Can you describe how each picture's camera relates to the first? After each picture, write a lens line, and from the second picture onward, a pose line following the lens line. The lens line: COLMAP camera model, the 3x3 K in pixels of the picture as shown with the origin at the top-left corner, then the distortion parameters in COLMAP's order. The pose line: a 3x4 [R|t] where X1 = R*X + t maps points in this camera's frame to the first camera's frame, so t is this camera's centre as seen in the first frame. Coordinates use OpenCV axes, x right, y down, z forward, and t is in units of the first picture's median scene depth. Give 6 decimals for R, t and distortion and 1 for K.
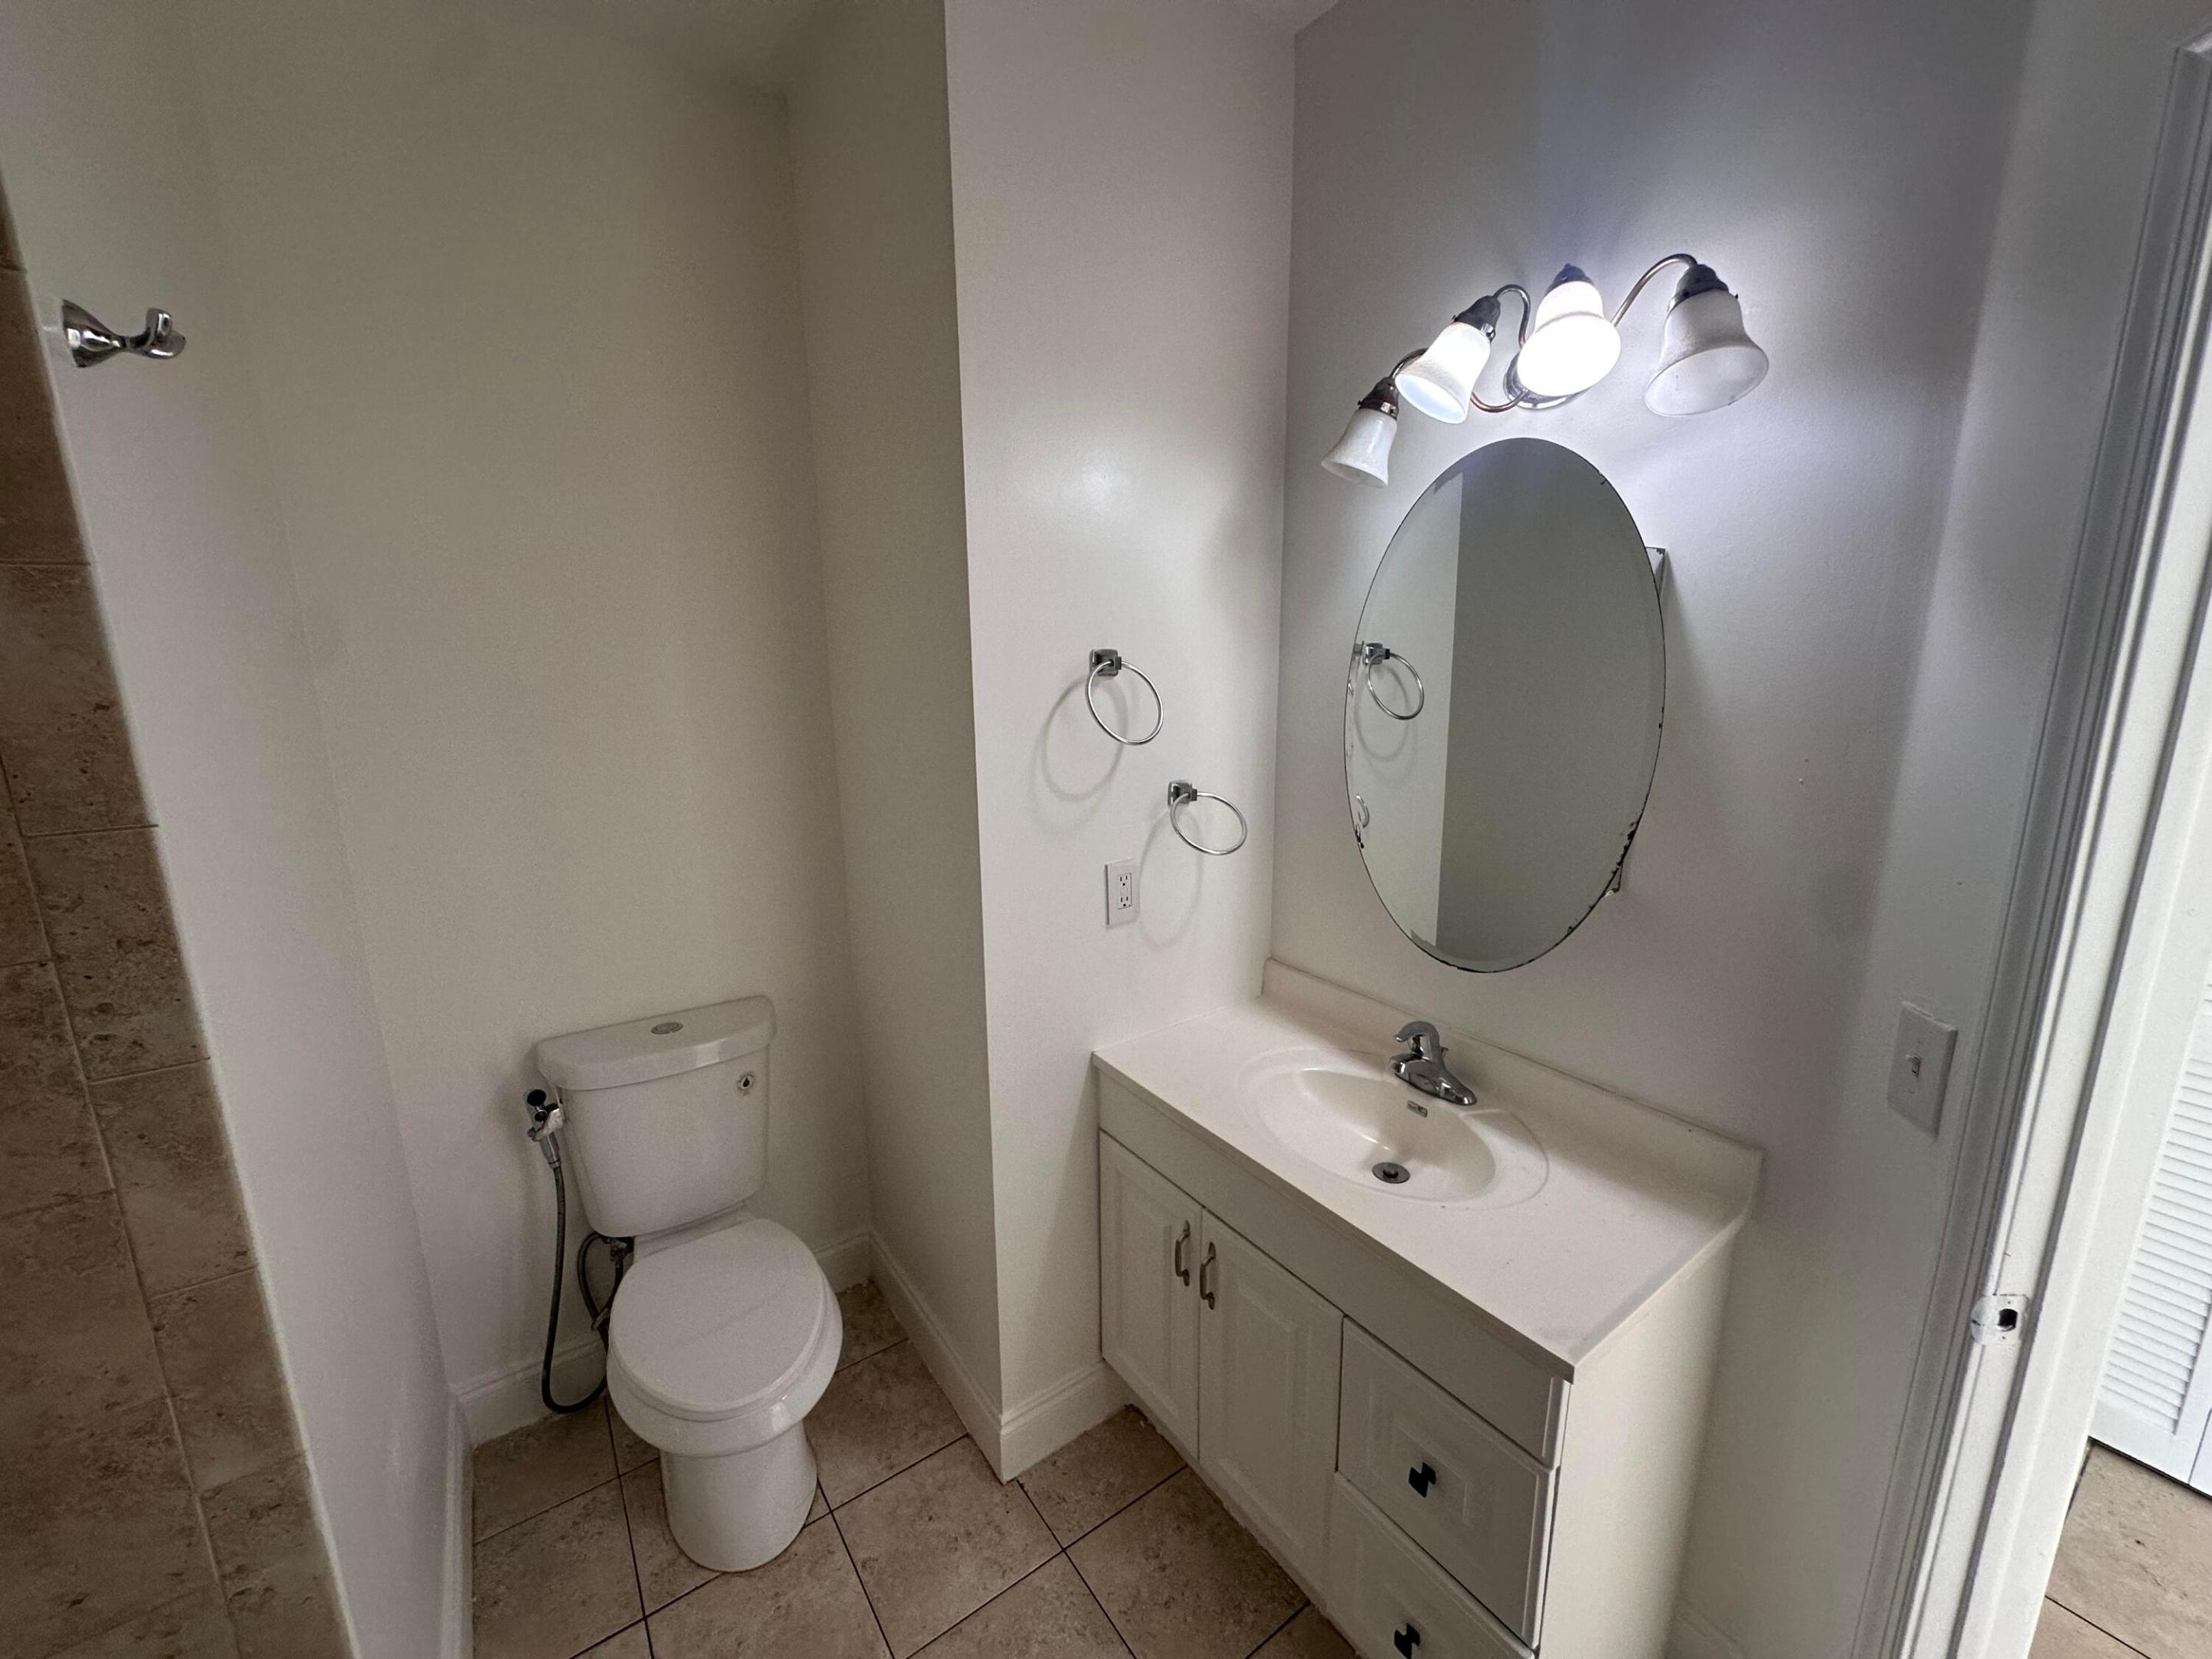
lens RADIAL K [[884.8, 0, 1109.9], [0, 884.8, 829.3], [0, 0, 1]] dist [-0.000214, 0.000829]
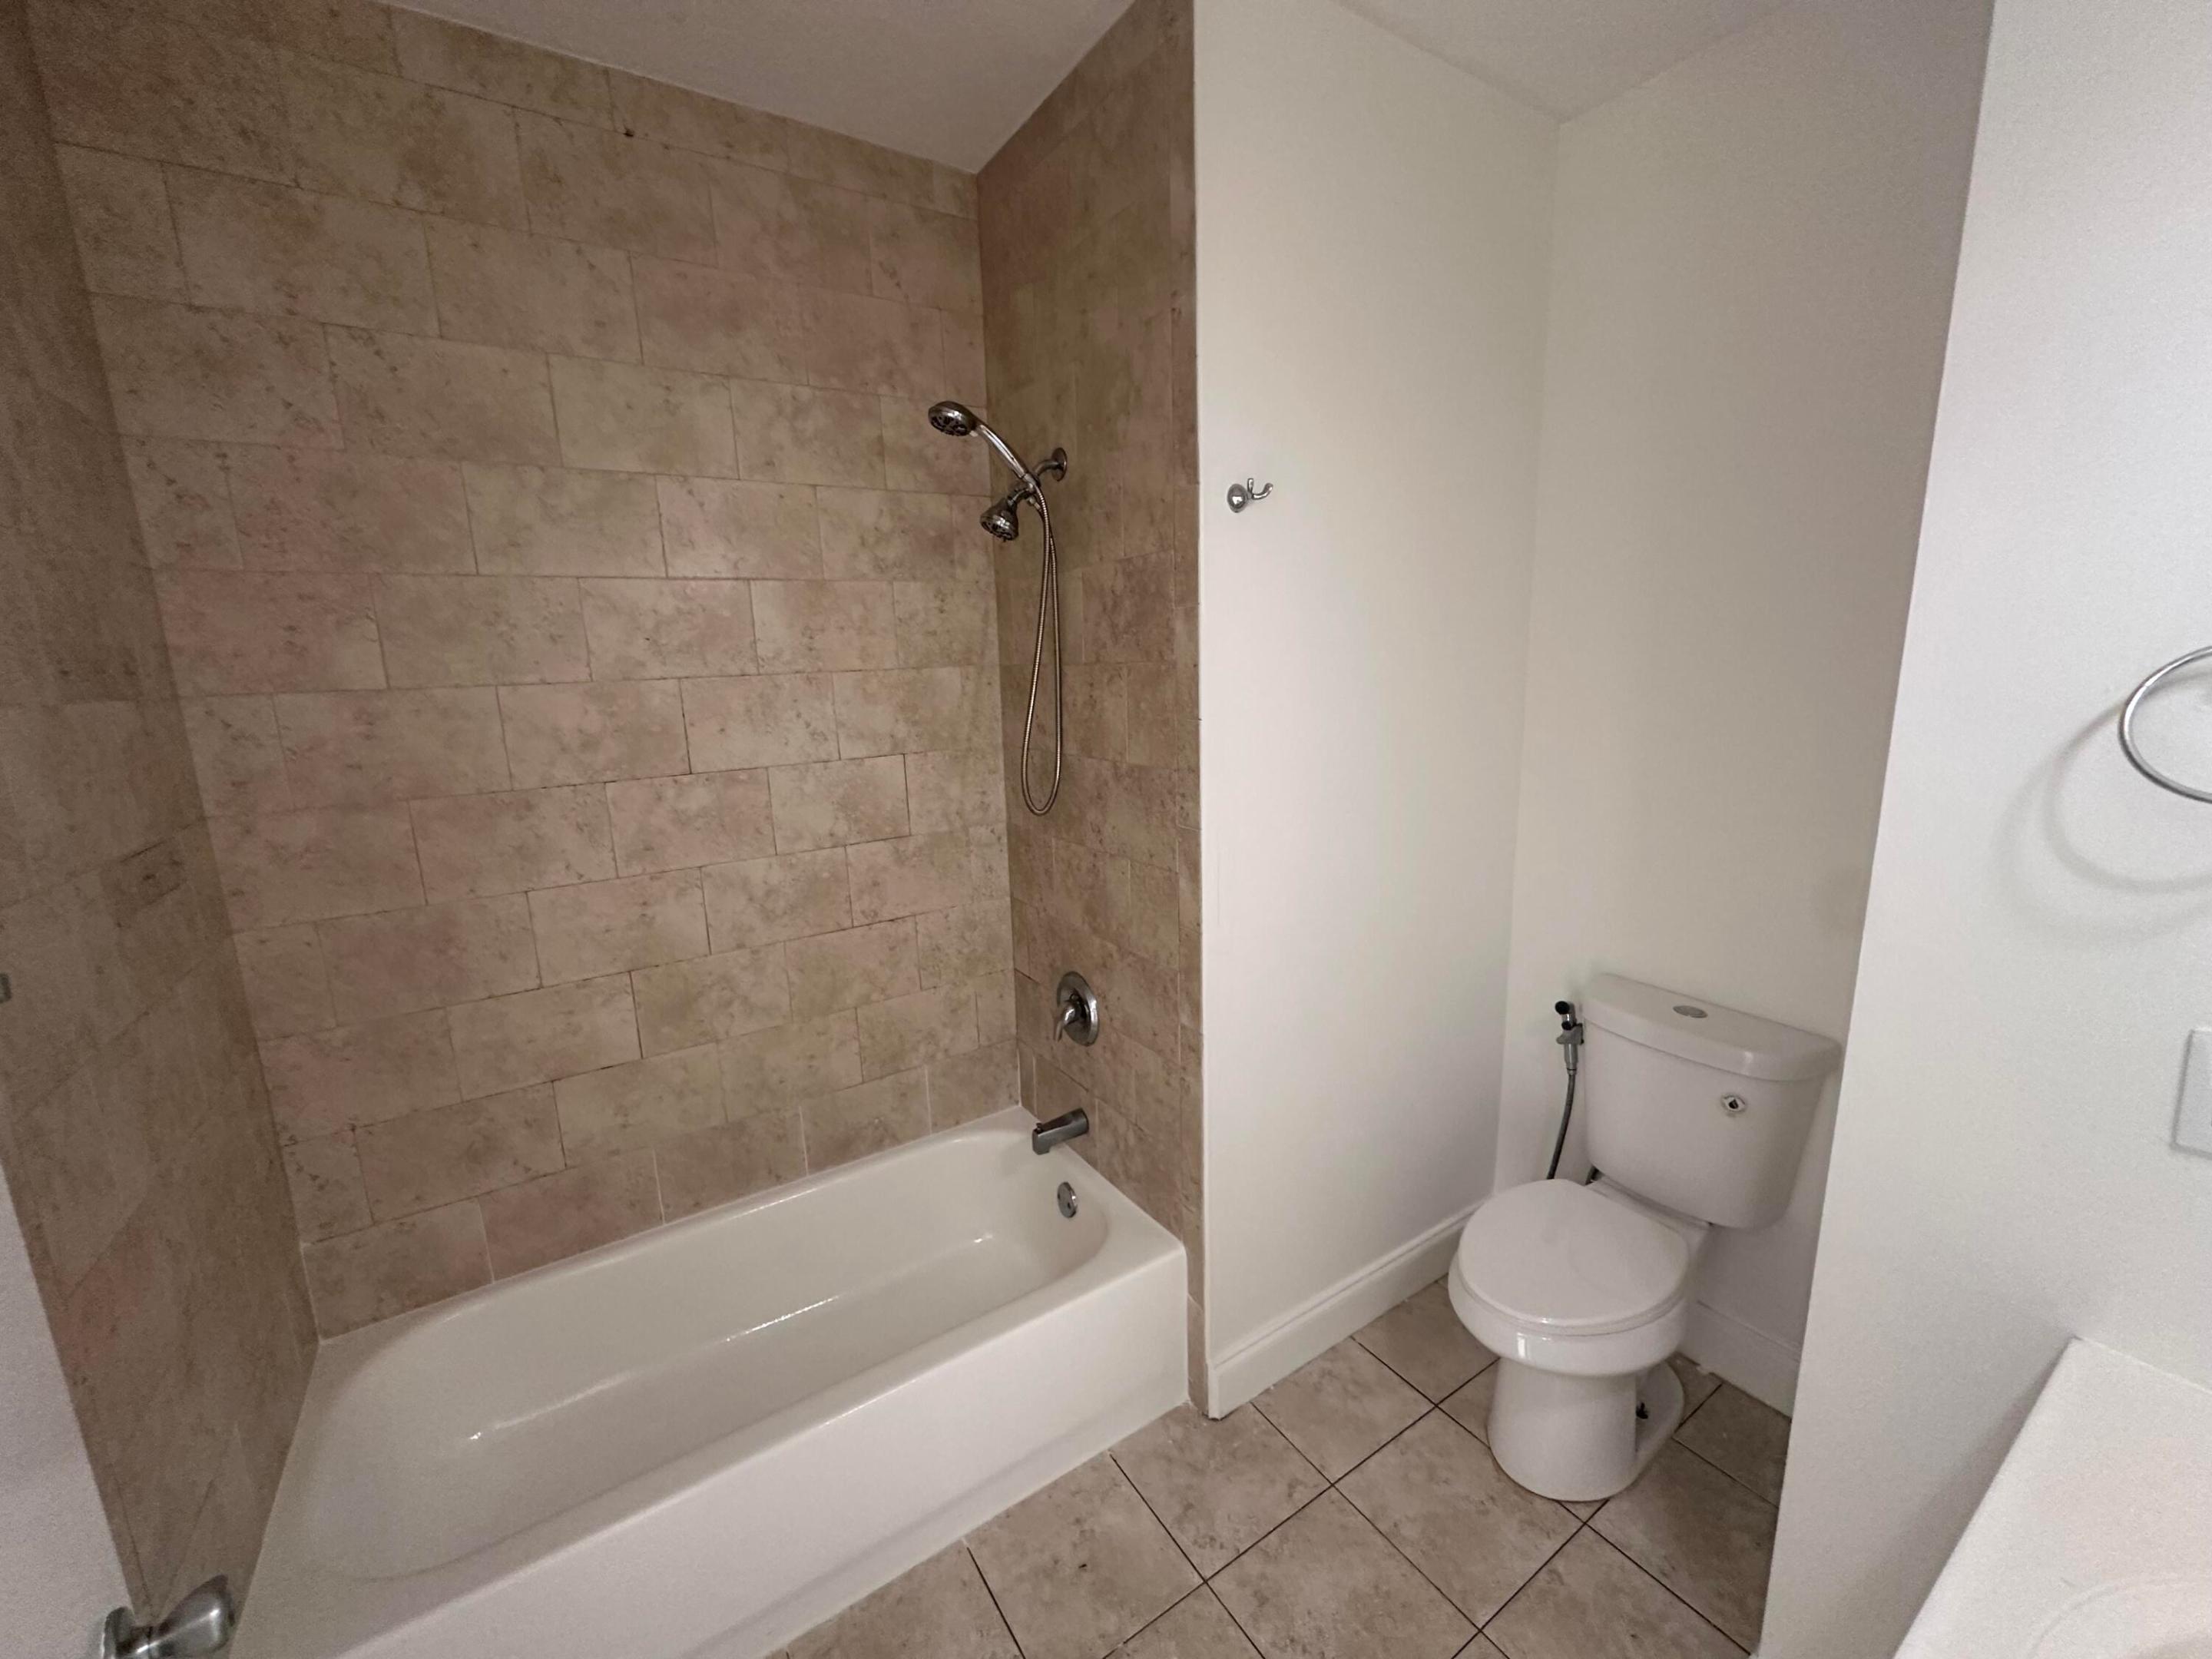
lens RADIAL K [[884.8, 0, 1107.7], [0, 884.8, 828.1], [0, 0, 1]] dist [-0.000214, 0.000829]
pose [[-0.035338, 0.196061, -0.979955, 0.544595], [-0.178411, 0.963577, 0.199218, -0.066521], [0.983321, 0.181875, 0.000929, 0.376390]]
